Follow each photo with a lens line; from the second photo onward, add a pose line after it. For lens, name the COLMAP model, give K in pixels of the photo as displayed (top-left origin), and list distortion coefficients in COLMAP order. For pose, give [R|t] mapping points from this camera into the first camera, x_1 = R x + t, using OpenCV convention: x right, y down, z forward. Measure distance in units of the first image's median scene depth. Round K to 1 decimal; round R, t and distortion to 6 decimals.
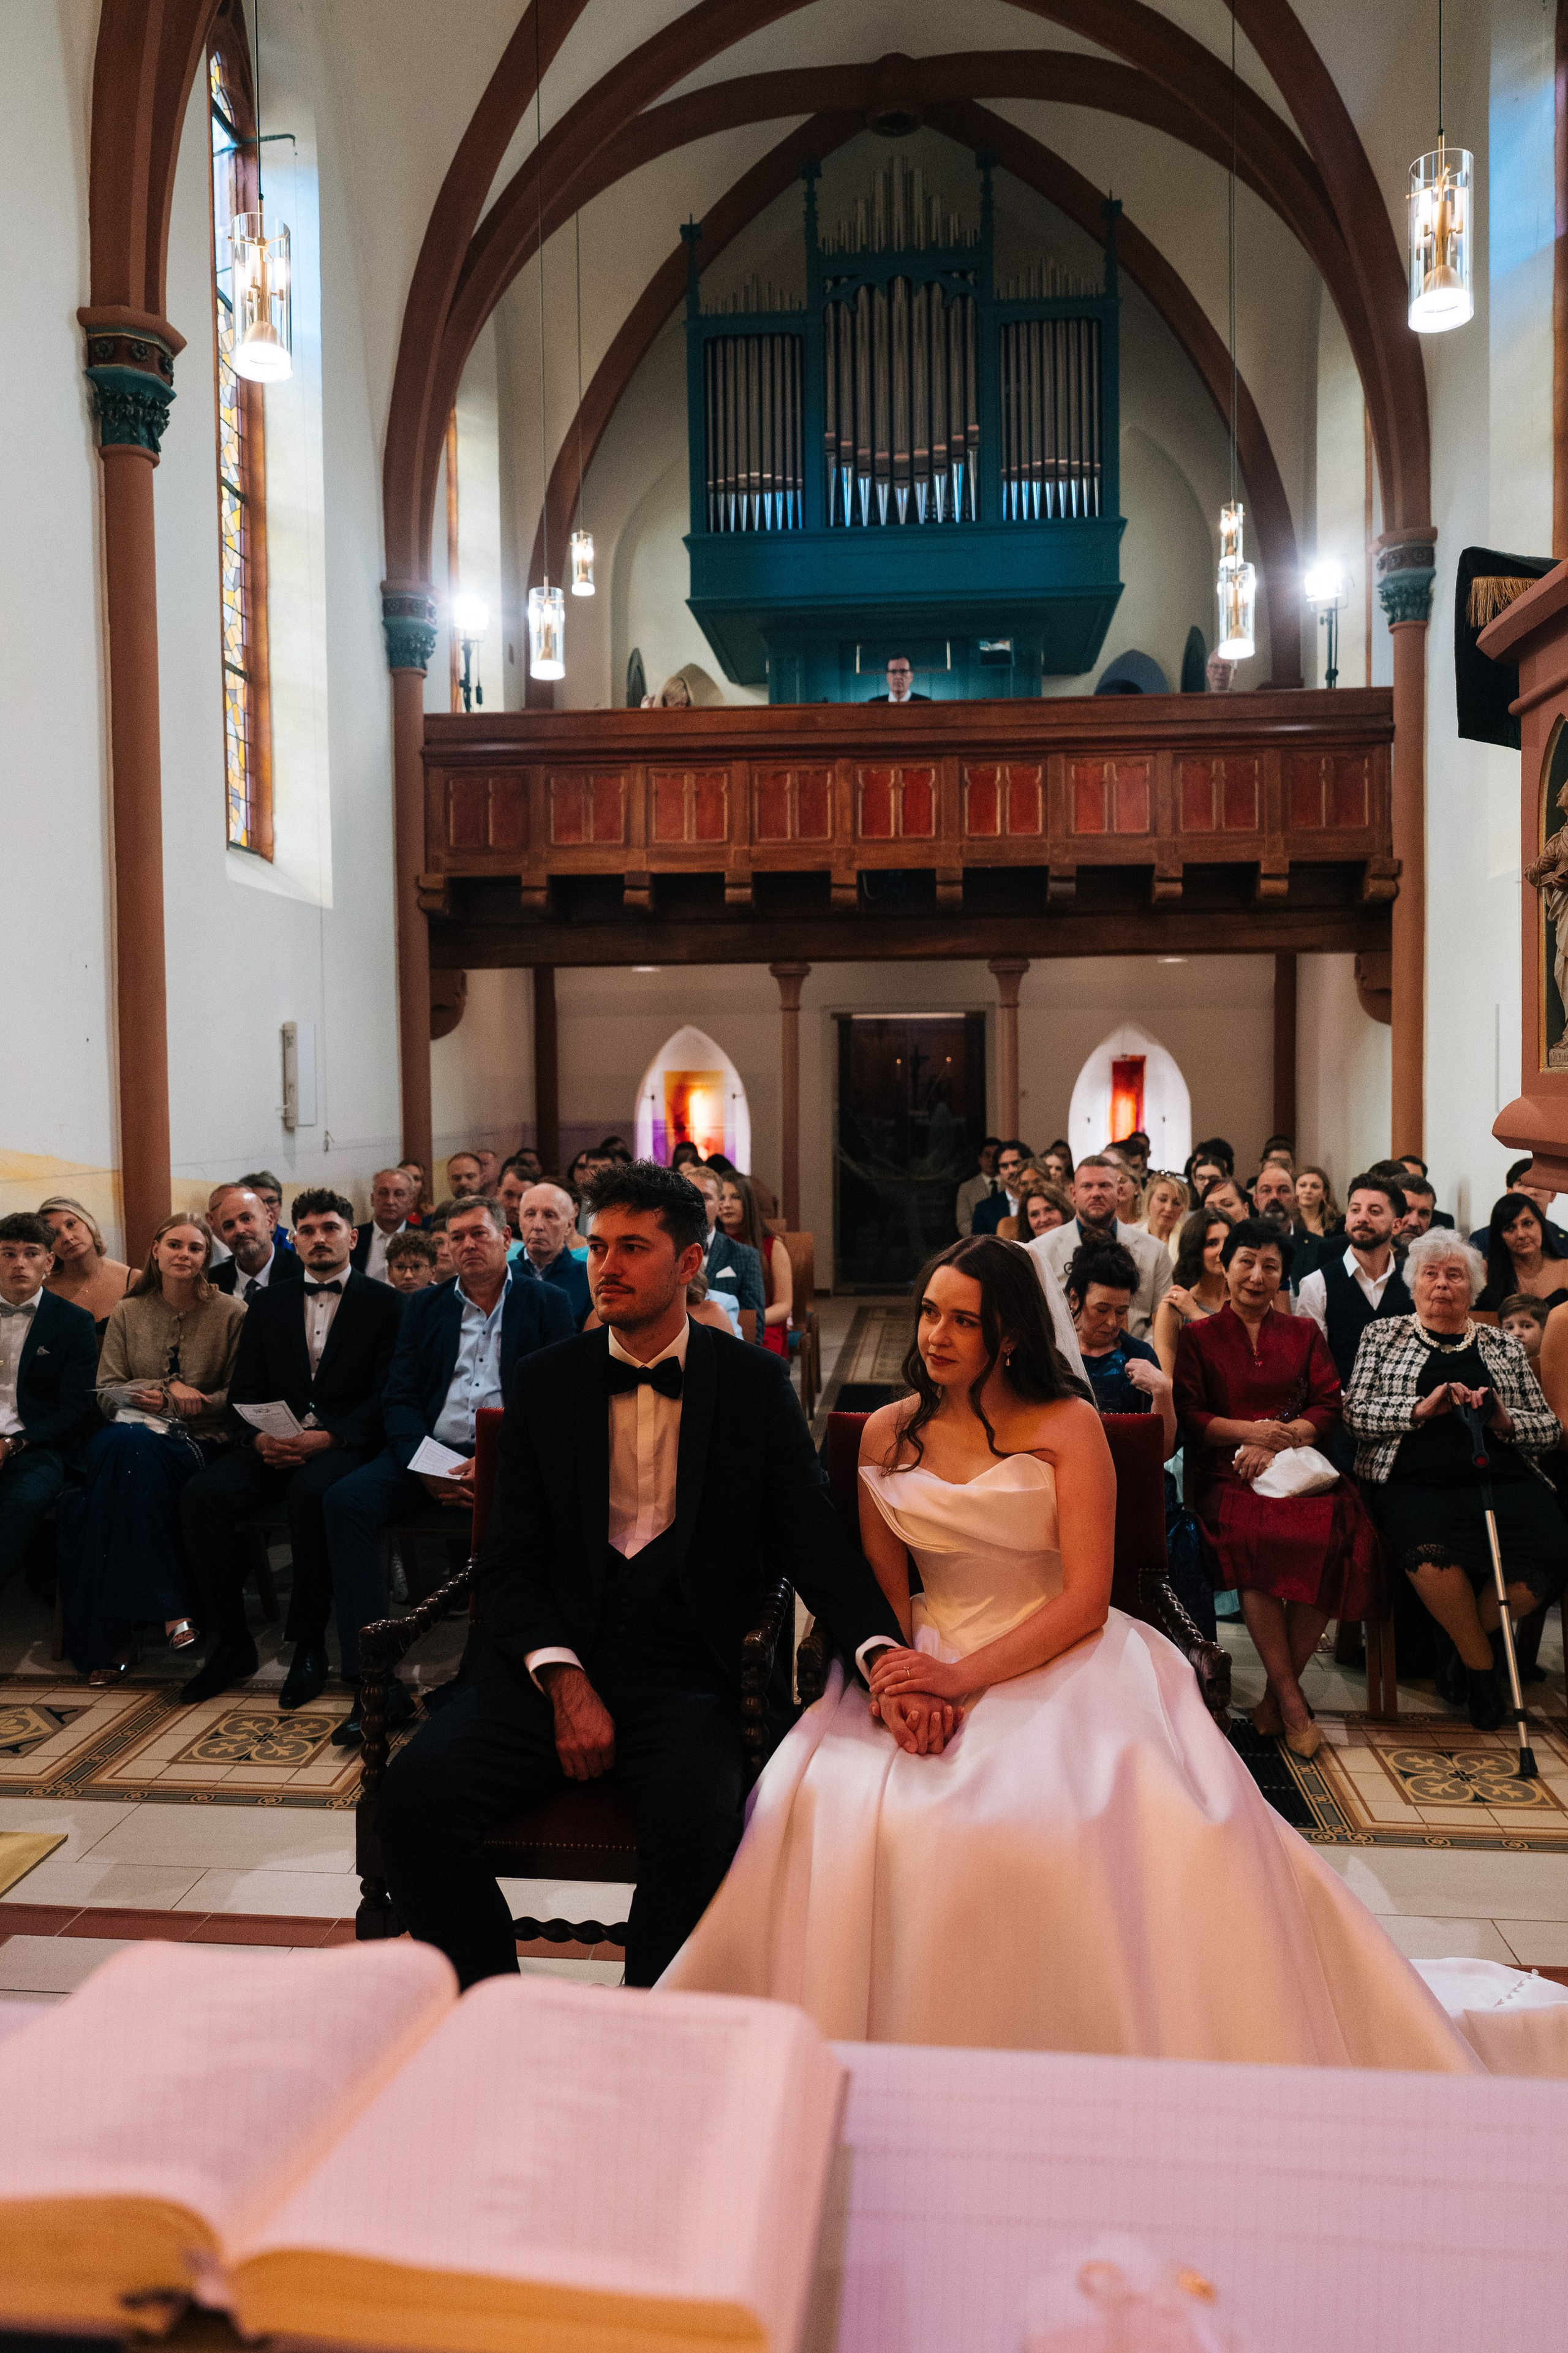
lens RADIAL K [[1574.3, 0, 787.3], [0, 1574.3, 1180.0], [0, 0, 1]] dist [-0.043089, 0.014491]
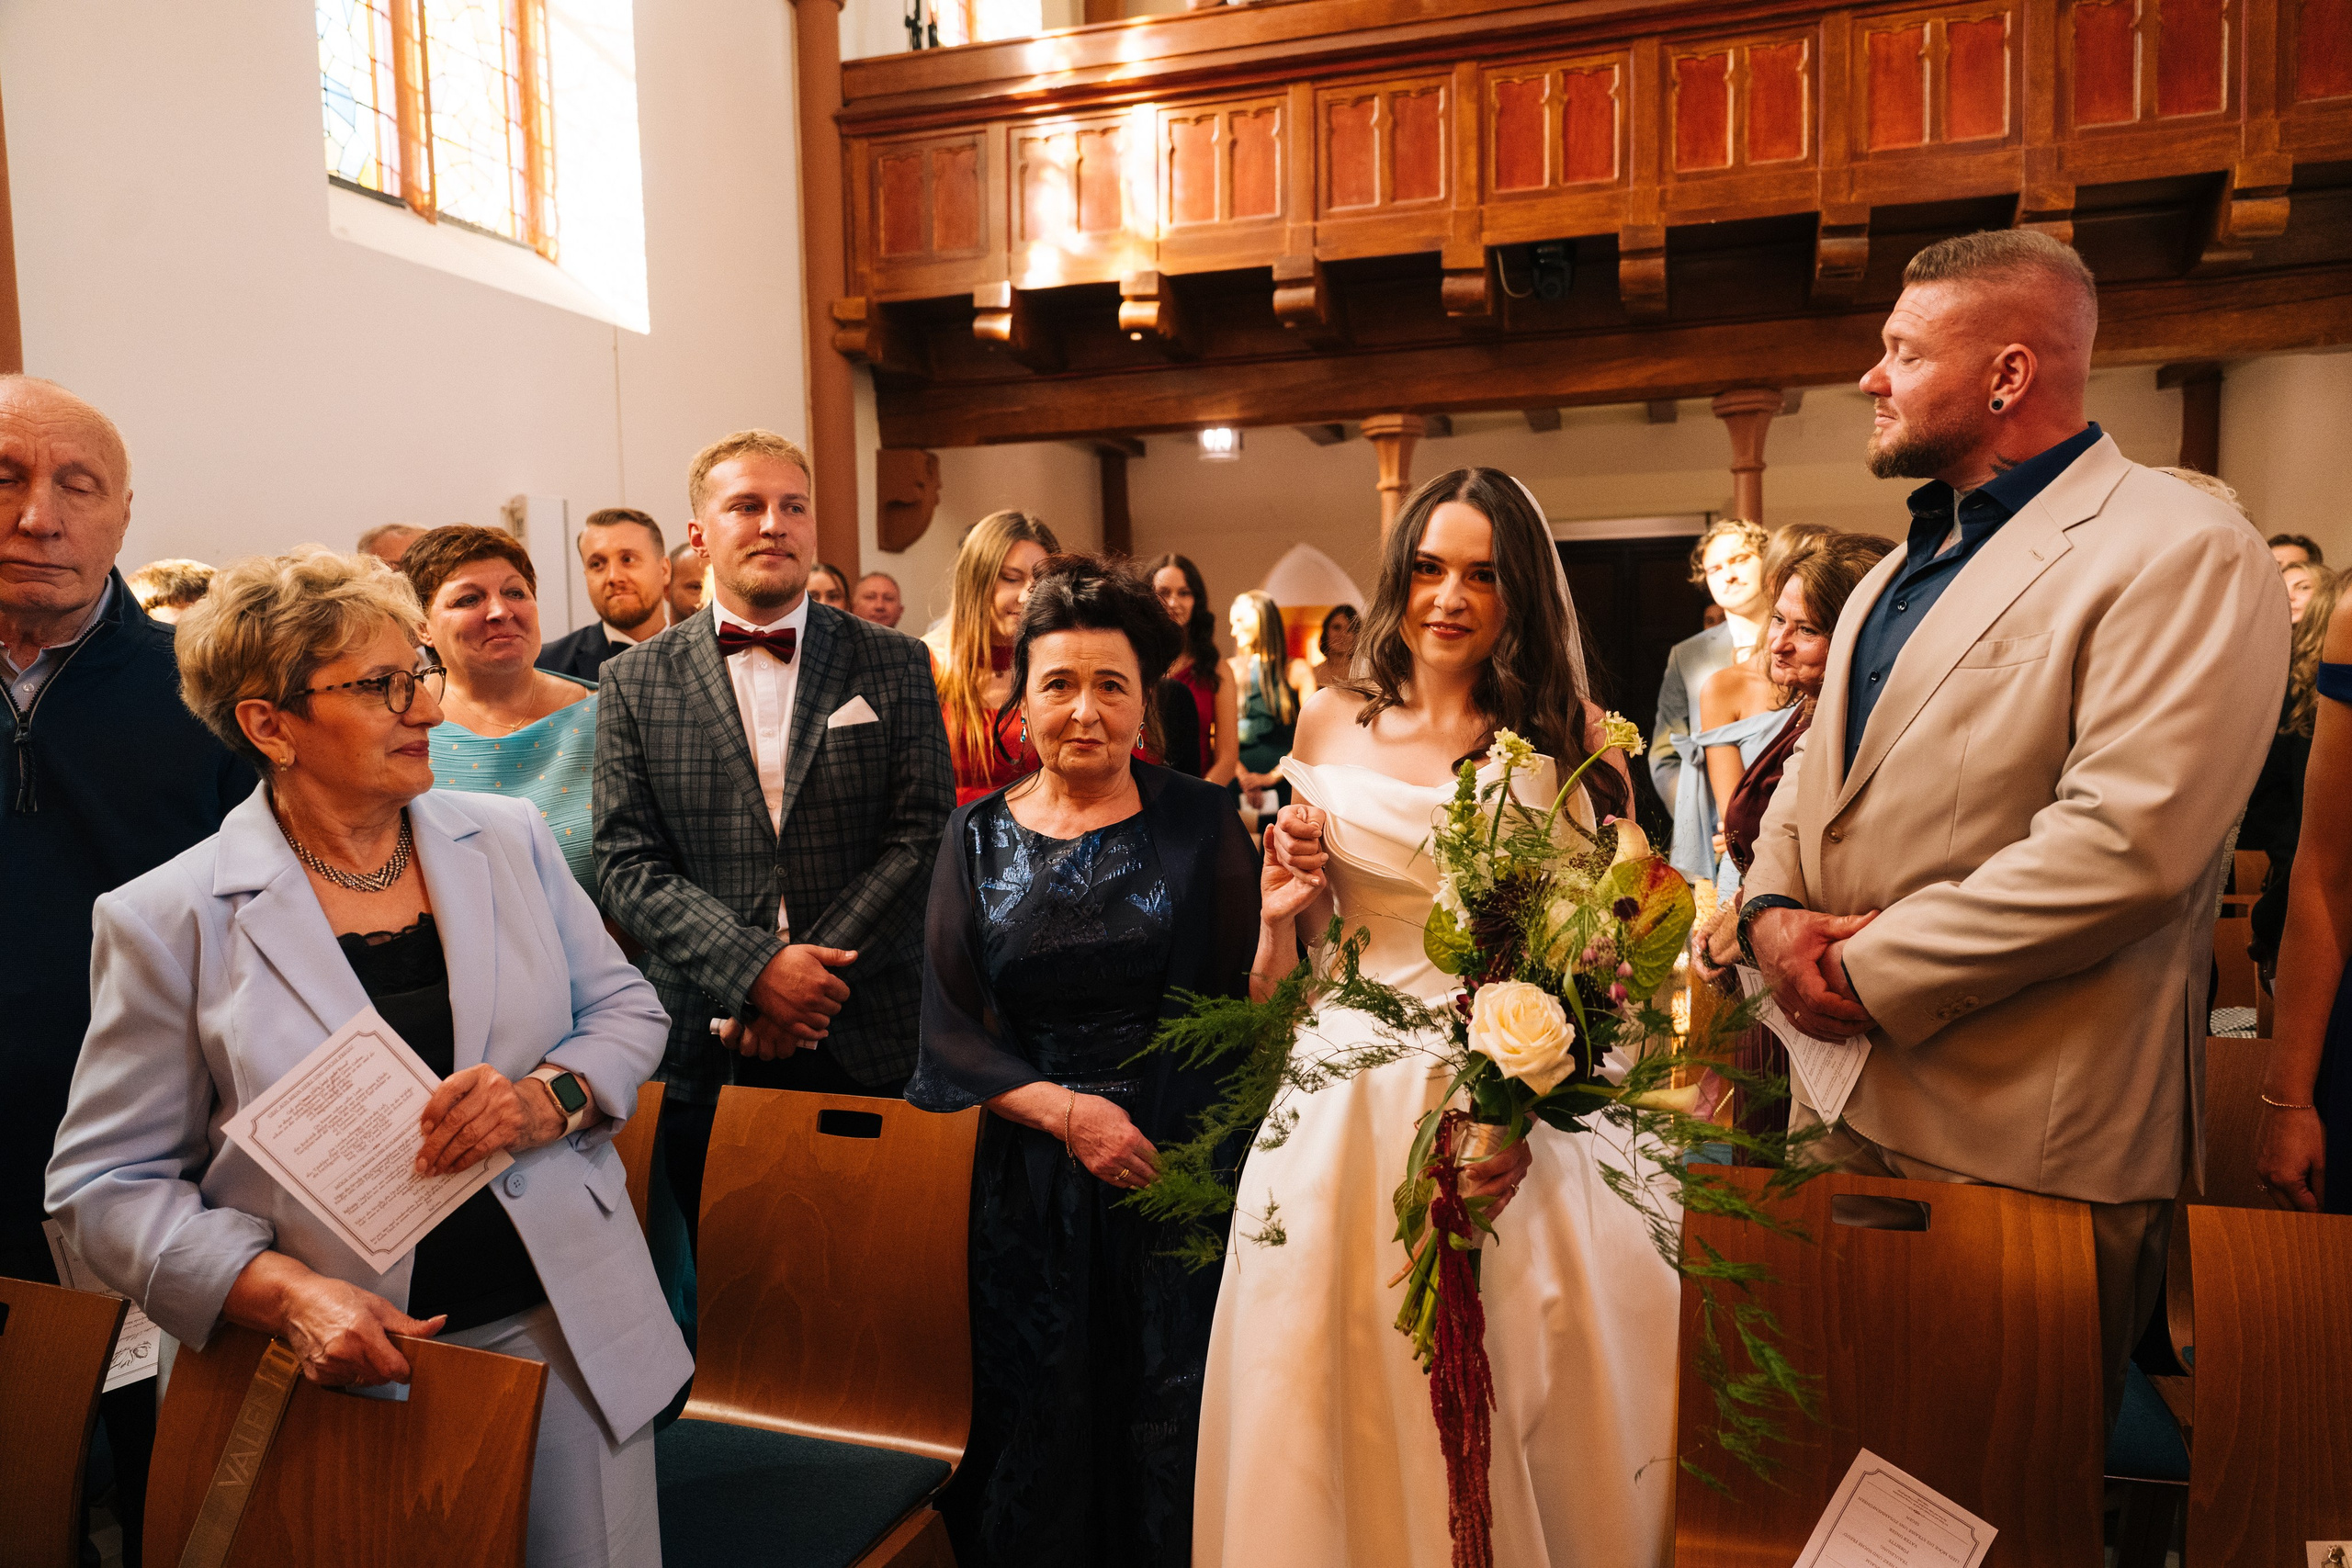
lens RADIAL K [[1573.6, 0, 1170.9], [0, 1573.6, 806.0], [0, 0, 1]] dist [-0.043089, 0.014491]
pose [[0.974350, 0.012202, -0.224705, 0.063972], [-0.004391, 0.999370, 0.035229, -0.000297], [0.224993, -0.033339, 0.973790, 0.373611]]
